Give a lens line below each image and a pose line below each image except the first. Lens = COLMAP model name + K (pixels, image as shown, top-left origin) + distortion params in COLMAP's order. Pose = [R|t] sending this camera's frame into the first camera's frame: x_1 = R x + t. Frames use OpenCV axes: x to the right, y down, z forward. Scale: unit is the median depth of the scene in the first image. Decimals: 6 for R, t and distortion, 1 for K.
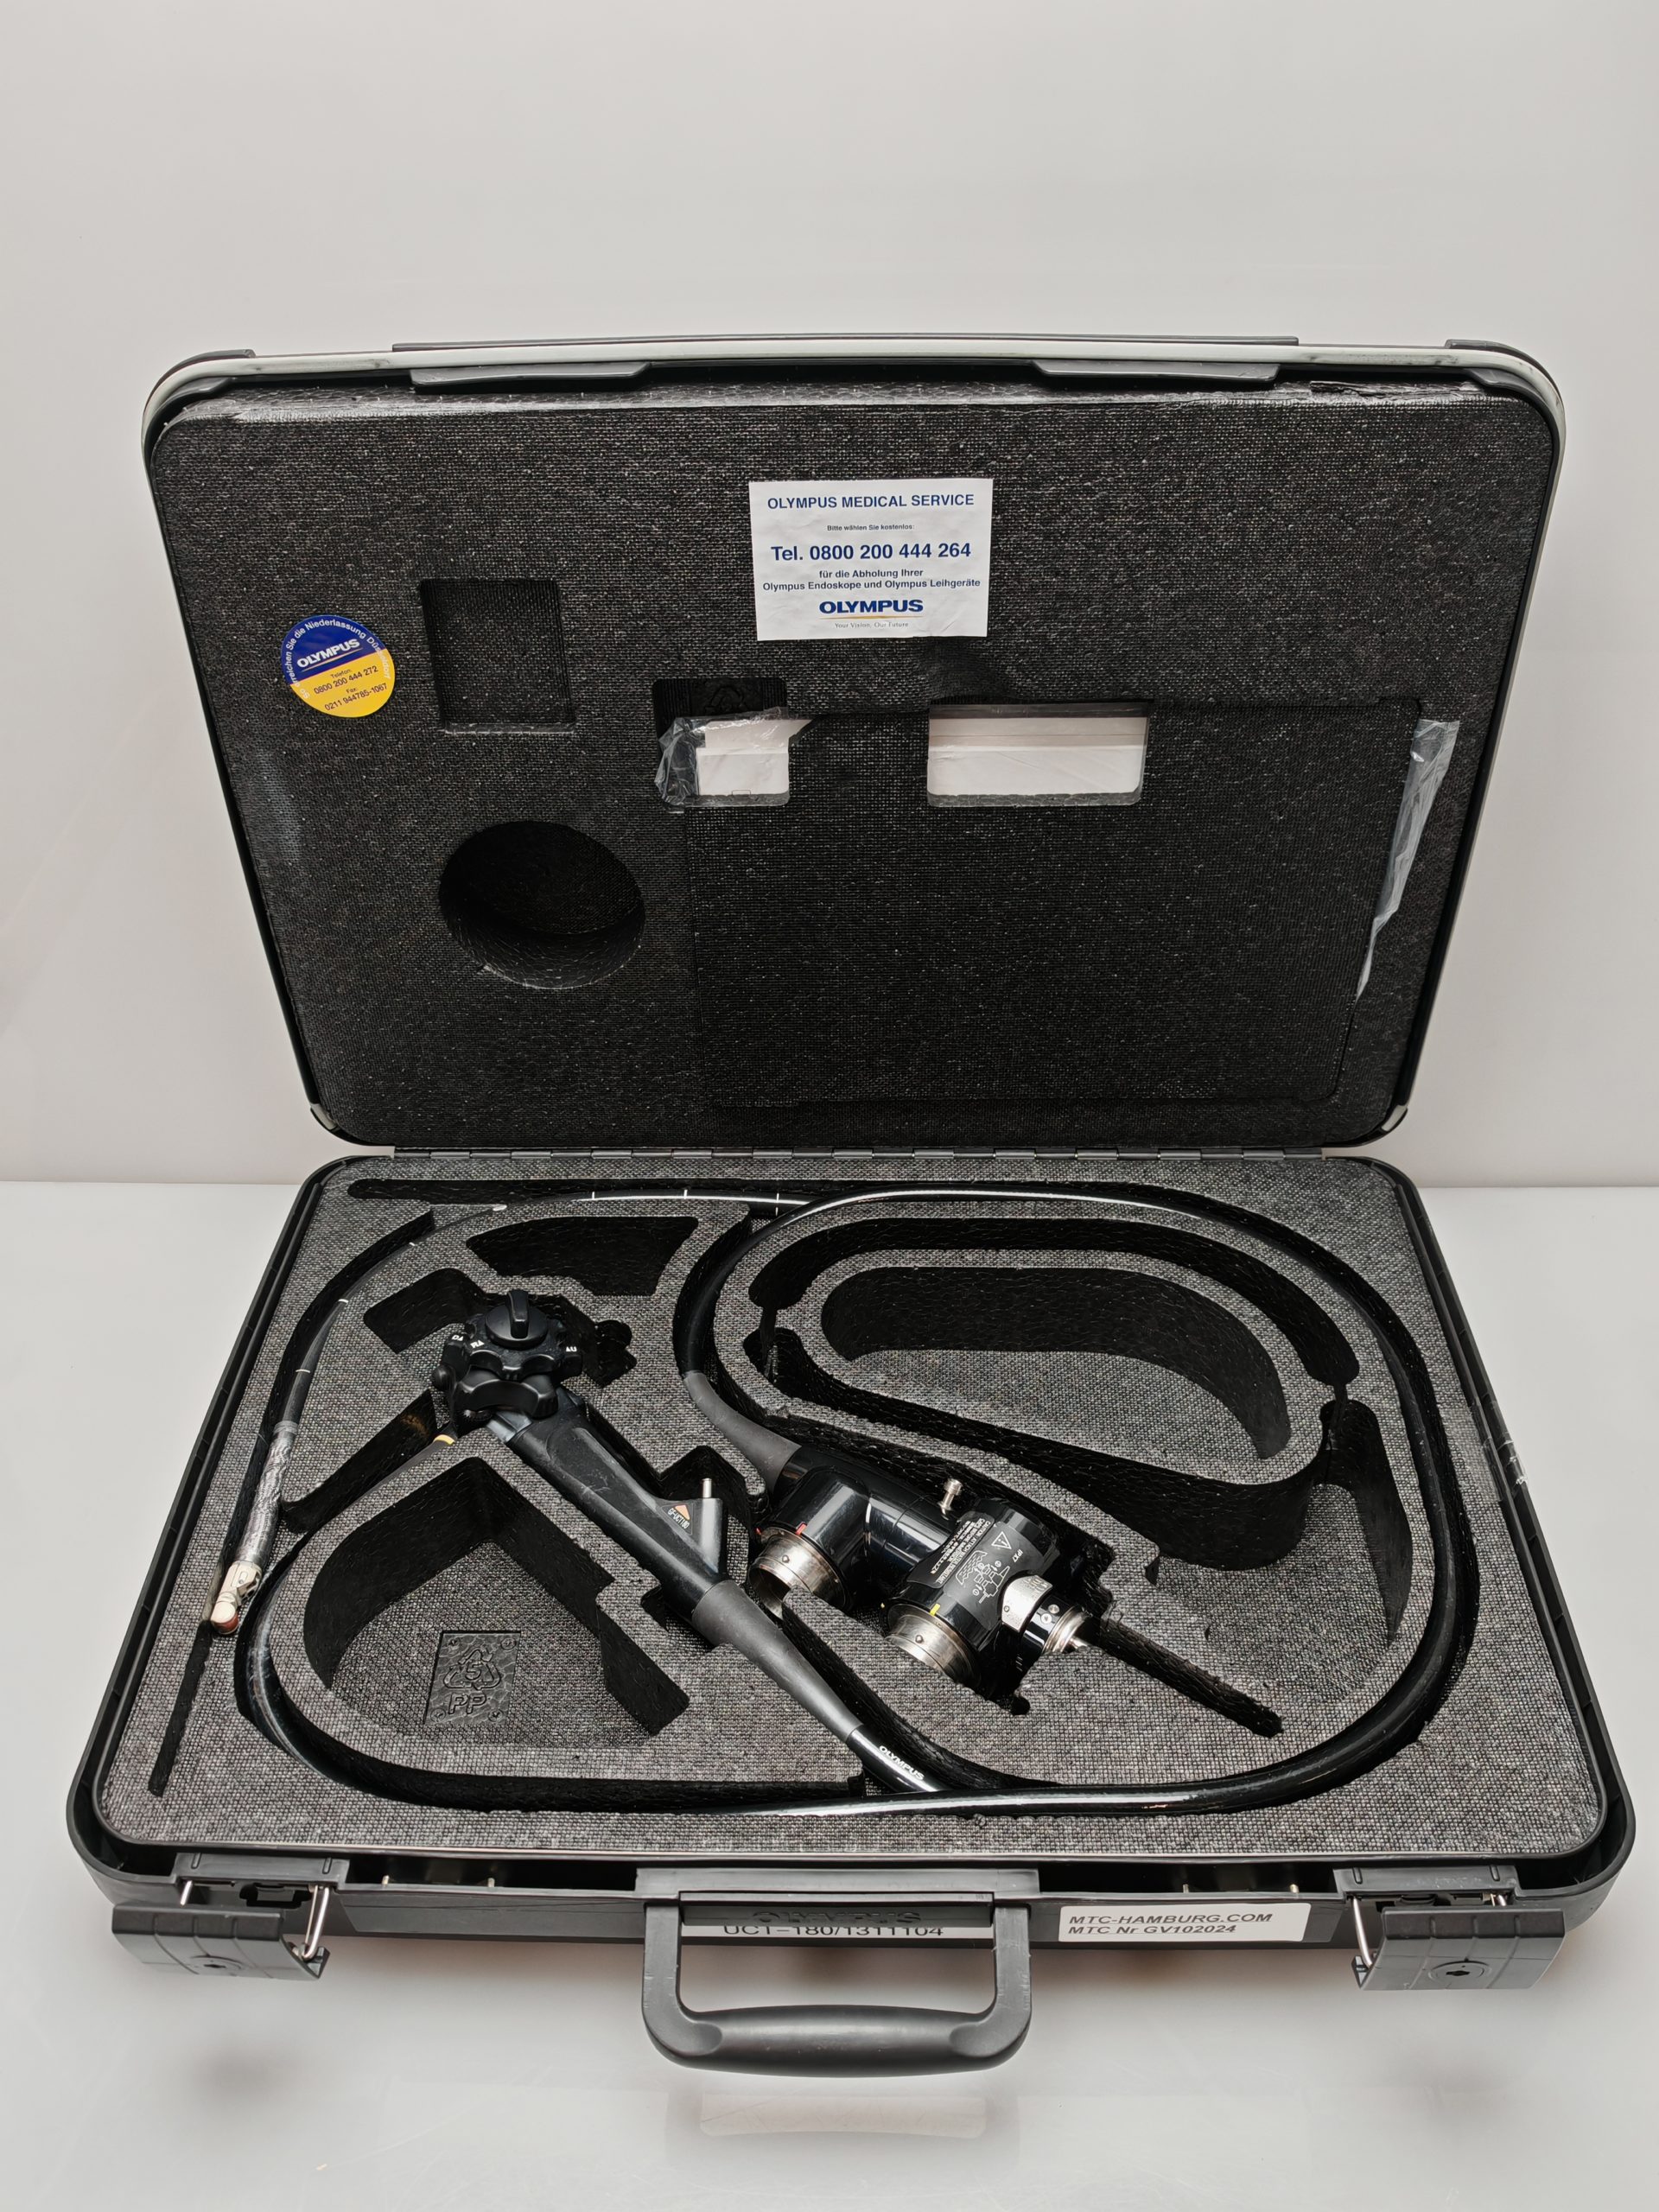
lens RADIAL K [[1778.7, 0, 786.3], [0, 1778.7, 1108.8], [0, 0, 1]] dist [0.119254, -0.268010]
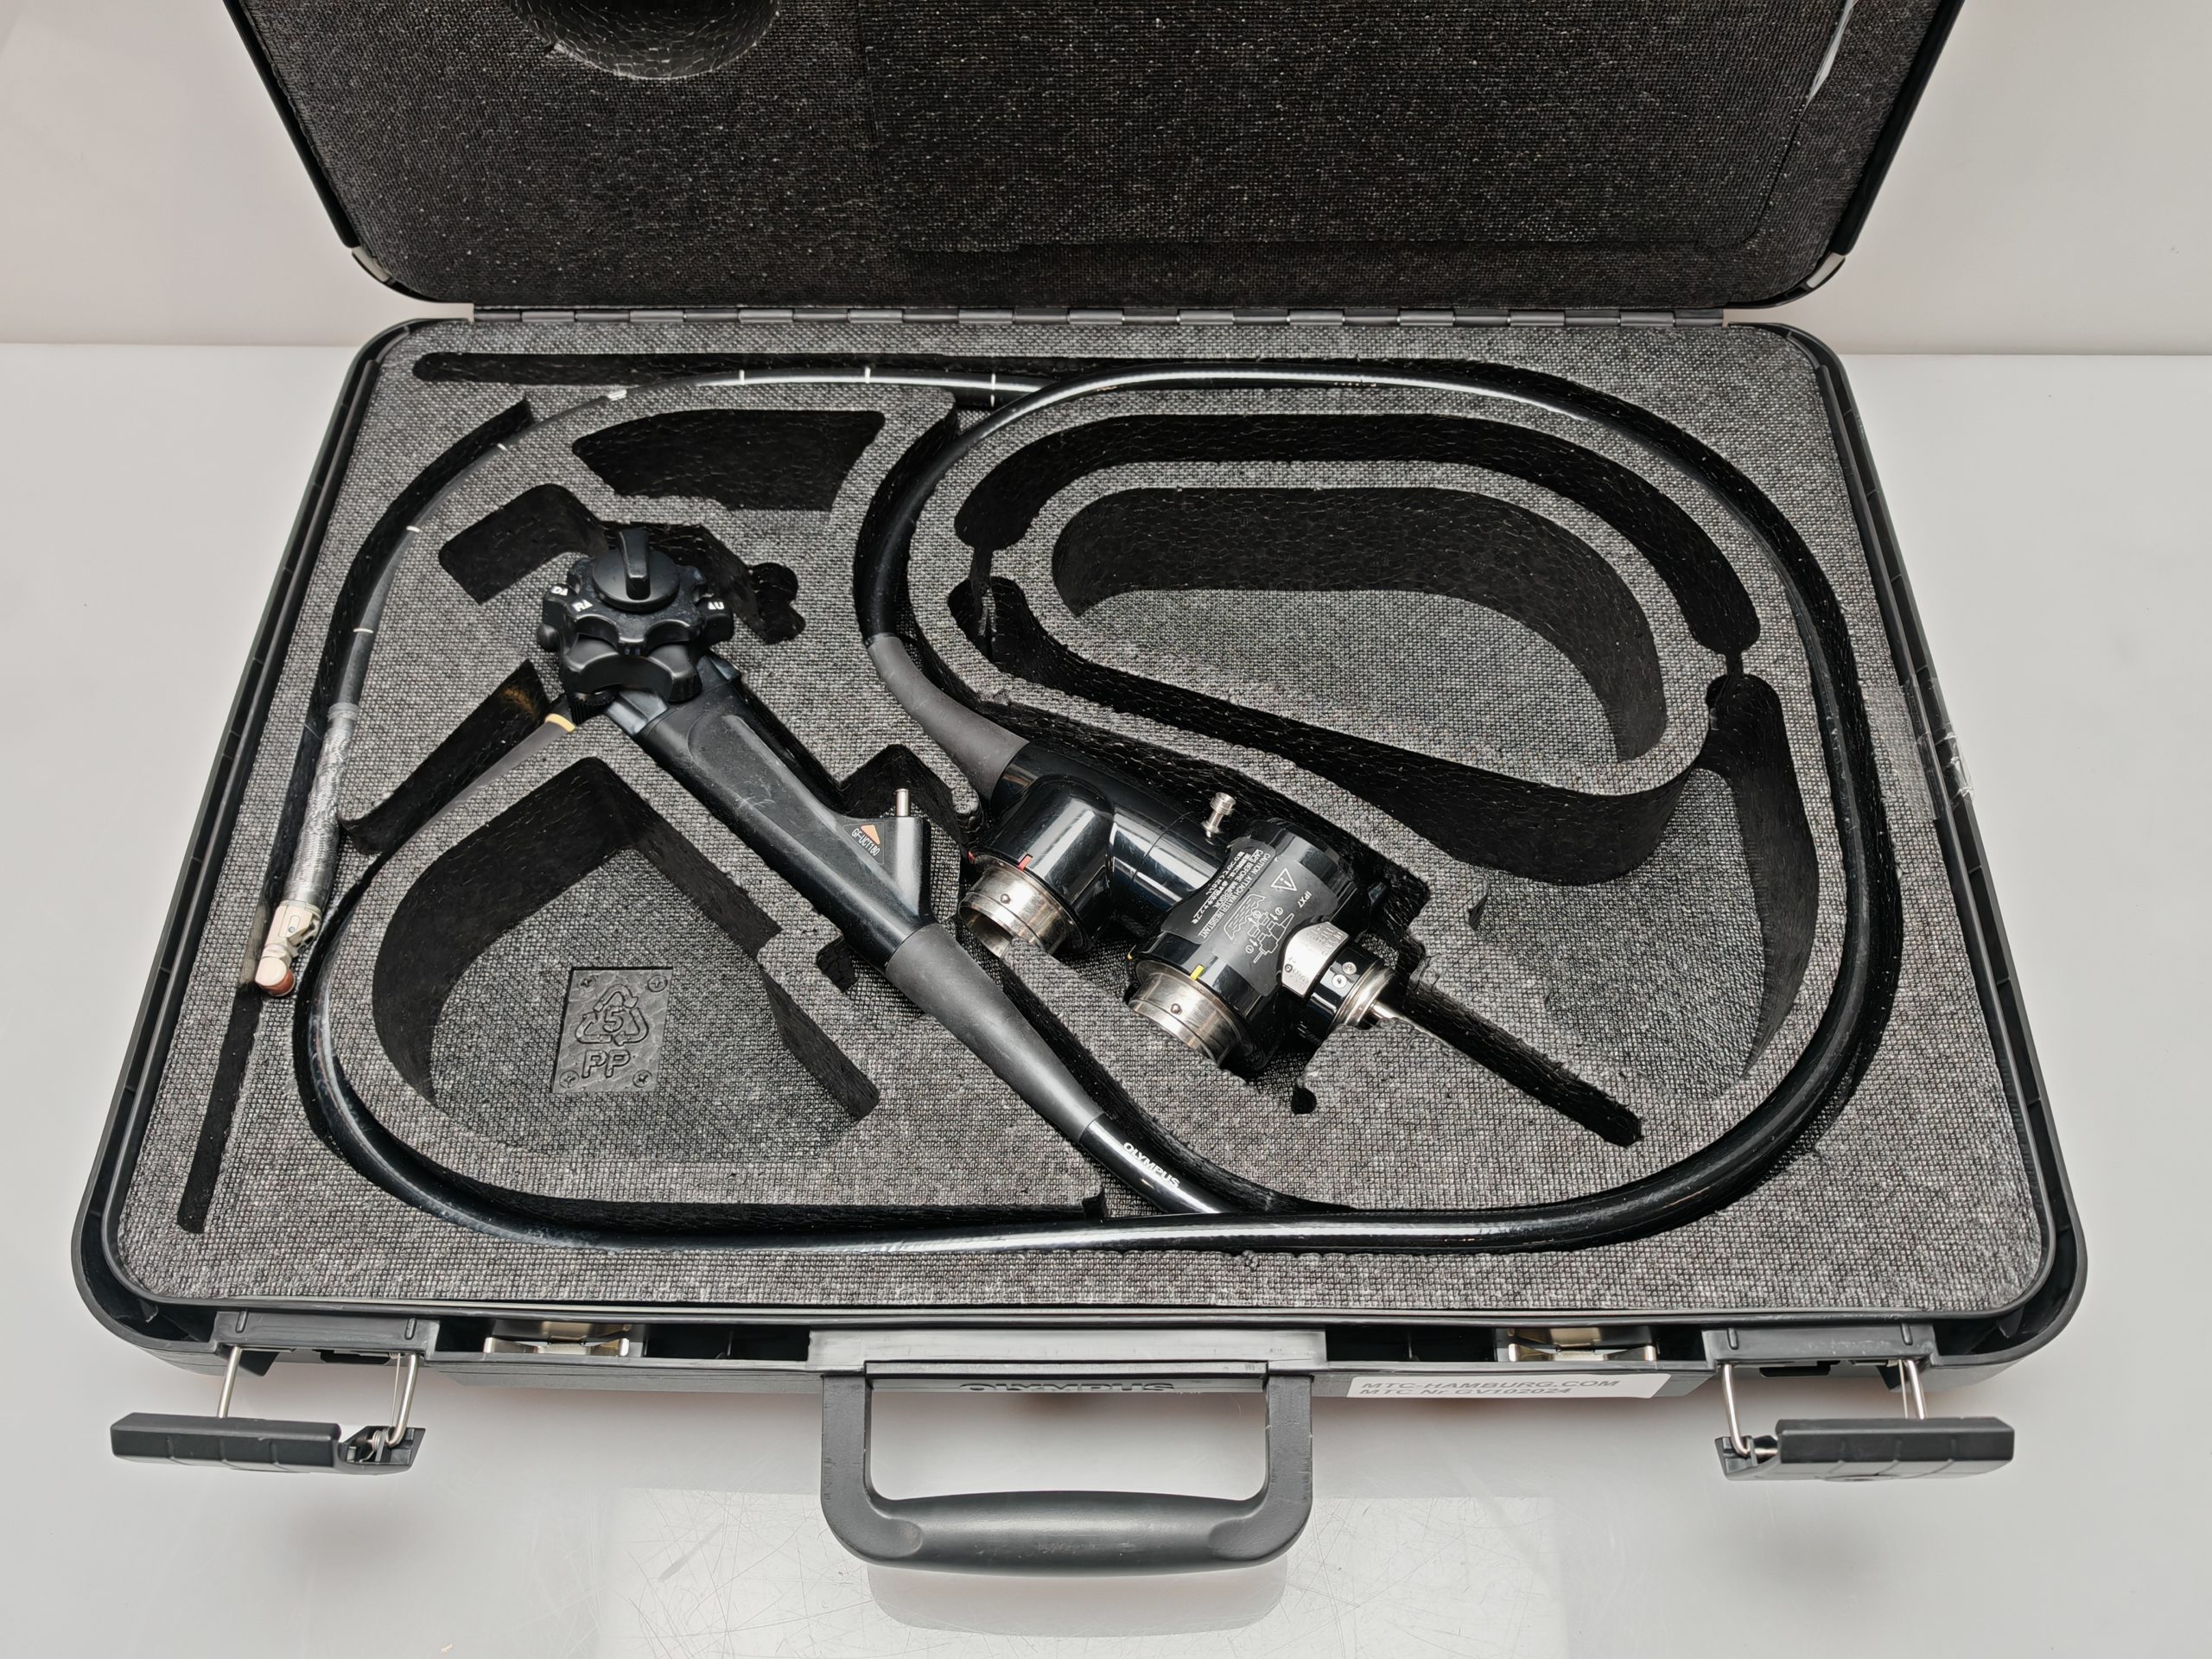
lens RADIAL K [[1943.8, 0, 1099.1], [0, 1943.8, 929.8], [0, 0, 1]] dist [0.103112, -0.374118]
pose [[0.999382, -0.011630, 0.033165, 0.011486], [-0.000753, 0.936357, 0.351049, -0.027069], [-0.035137, -0.350857, 0.935769, 0.196354]]
